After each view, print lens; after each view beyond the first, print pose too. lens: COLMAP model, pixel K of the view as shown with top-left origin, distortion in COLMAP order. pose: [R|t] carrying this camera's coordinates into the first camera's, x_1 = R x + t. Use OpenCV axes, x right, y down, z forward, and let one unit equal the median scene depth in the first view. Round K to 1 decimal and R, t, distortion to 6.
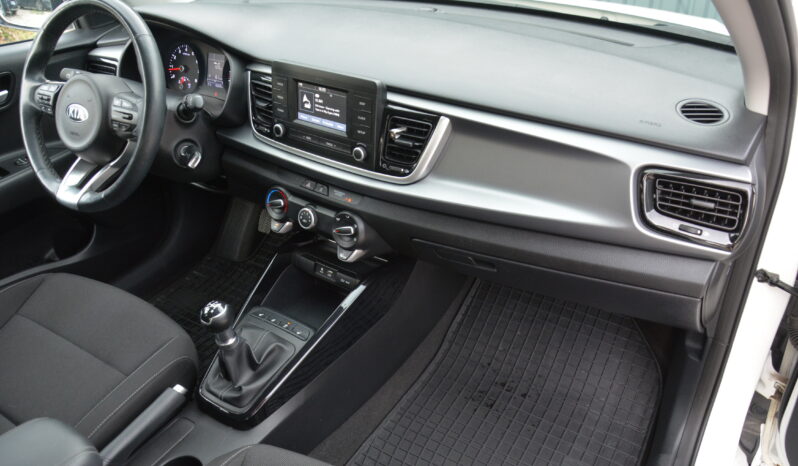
lens RADIAL K [[609.1, 0, 391.9], [0, 609.1, 227.7], [0, 0, 1]] dist [-0.015142, 0.010323]
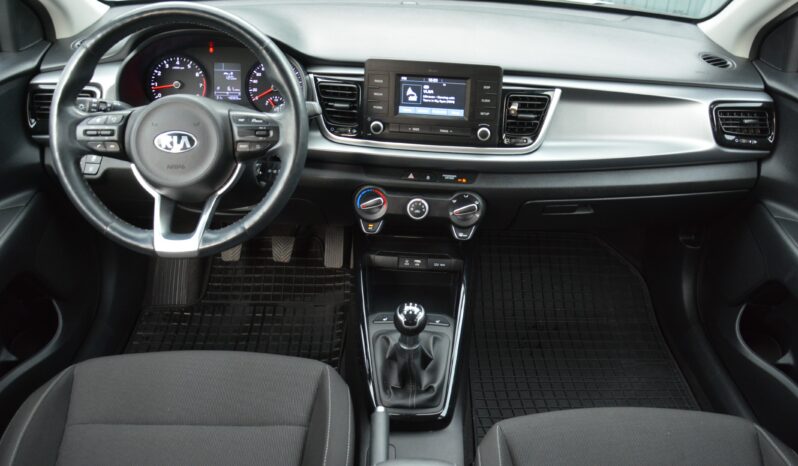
lens RADIAL K [[643.1, 0, 415.3], [0, 643.1, 186.6], [0, 0, 1]] dist [-0.035899, 0.008014]
pose [[0.829194, -0.194828, 0.523909, -0.737533], [0.231531, 0.972816, -0.004681, -0.049876], [-0.508755, 0.125182, 0.851762, 0.094753]]
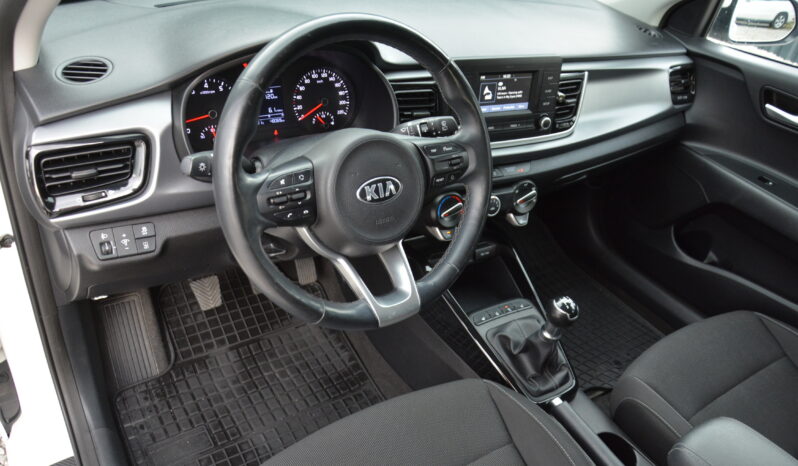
lens RADIAL K [[609.1, 0, 394.2], [0, 609.1, 233.4], [0, 0, 1]] dist [-0.015142, 0.010323]
pose [[0.414667, -0.422398, 0.805997, -1.117610], [0.352268, 0.891190, 0.285811, -0.344460], [-0.839022, 0.165410, 0.518344, 0.652190]]
